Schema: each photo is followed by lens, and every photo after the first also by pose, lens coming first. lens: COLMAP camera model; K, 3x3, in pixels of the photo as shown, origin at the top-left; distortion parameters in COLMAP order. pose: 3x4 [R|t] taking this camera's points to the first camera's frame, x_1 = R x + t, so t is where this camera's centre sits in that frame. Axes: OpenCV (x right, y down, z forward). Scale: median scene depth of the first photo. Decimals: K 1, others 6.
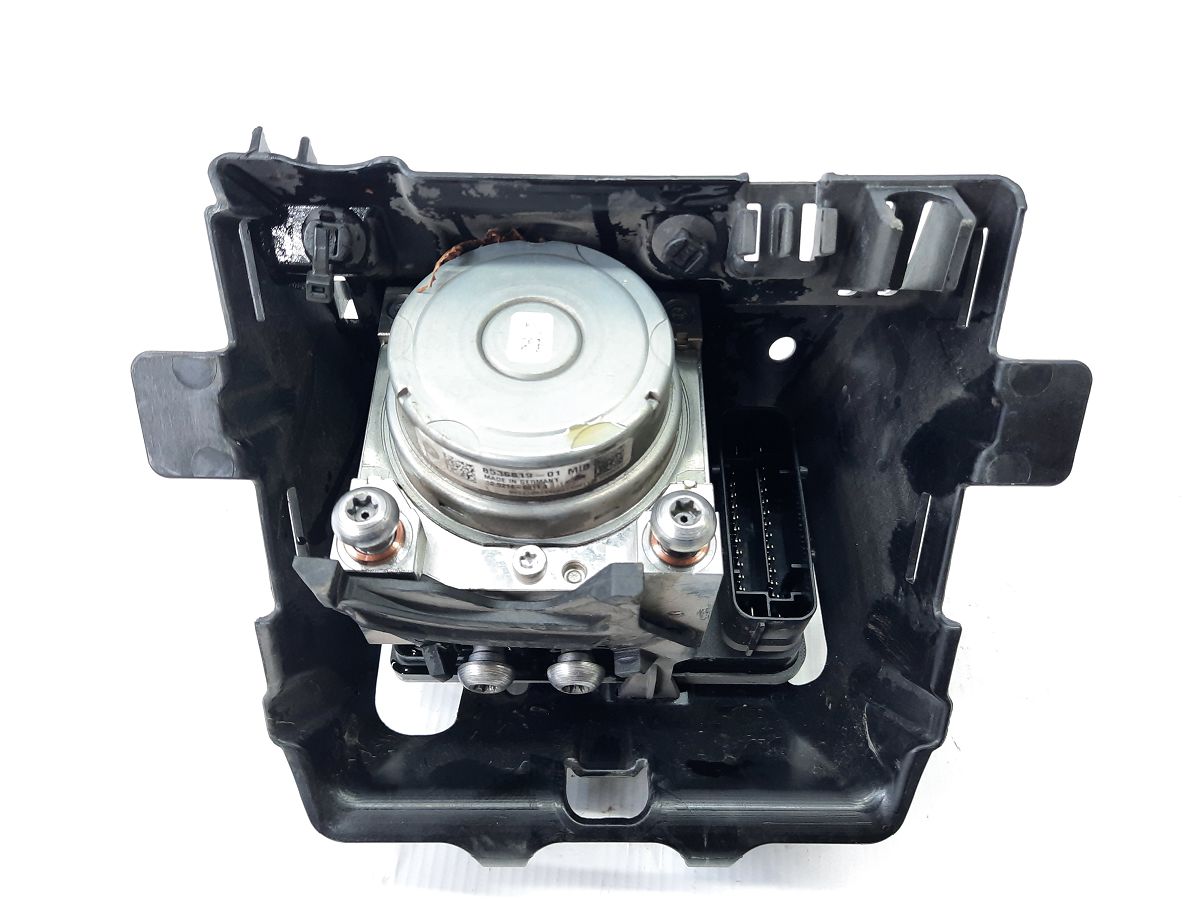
lens RADIAL K [[937.0, 0, 600.0], [0, 937.0, 450.0], [0, 0, 1]] dist [-0.000236, -0.052699]
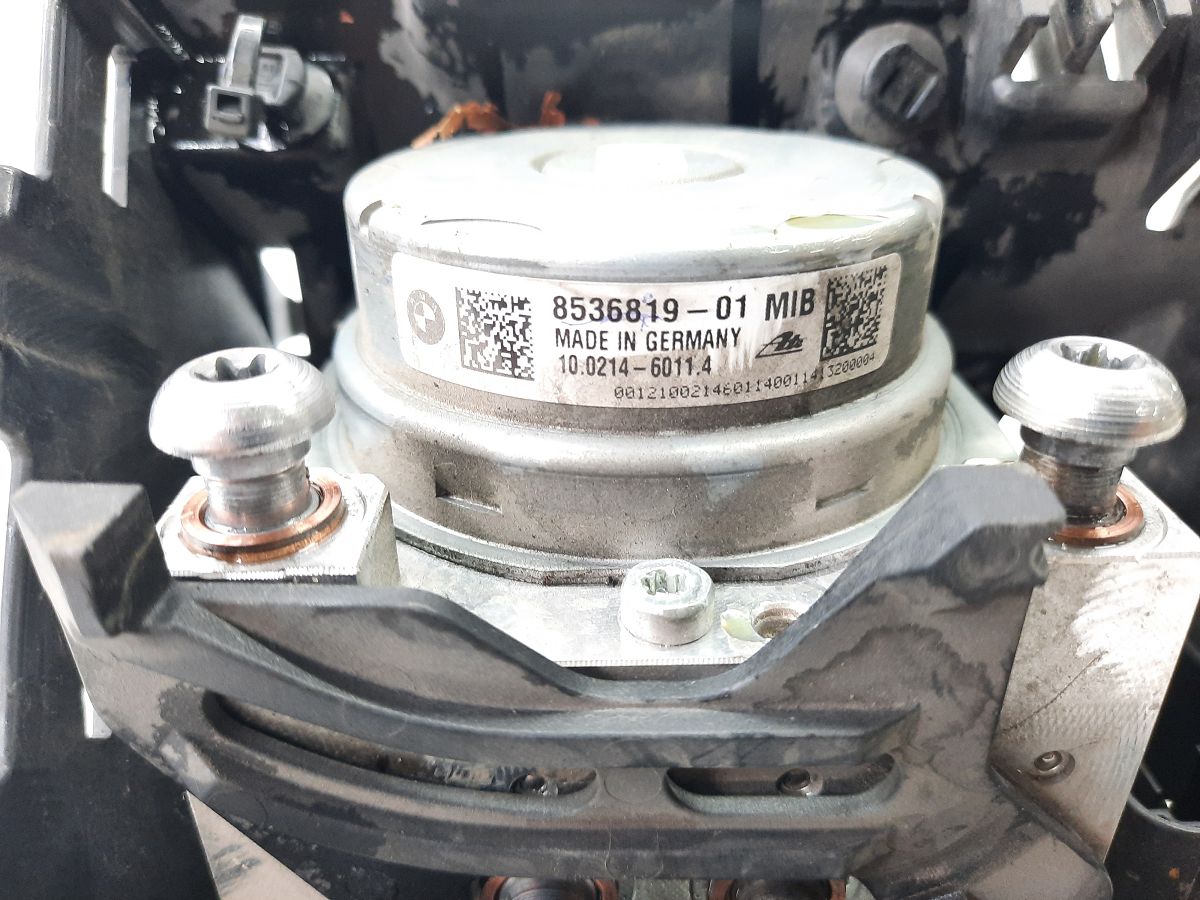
lens RADIAL K [[937.0, 0, 600.0], [0, 937.0, 450.0], [0, 0, 1]] dist [-0.000236, -0.052699]
pose [[0.999364, -0.034967, 0.006974, -0.108021], [0.033738, 0.864047, -0.502279, 0.270089], [0.011537, 0.502195, 0.864677, 0.672794]]
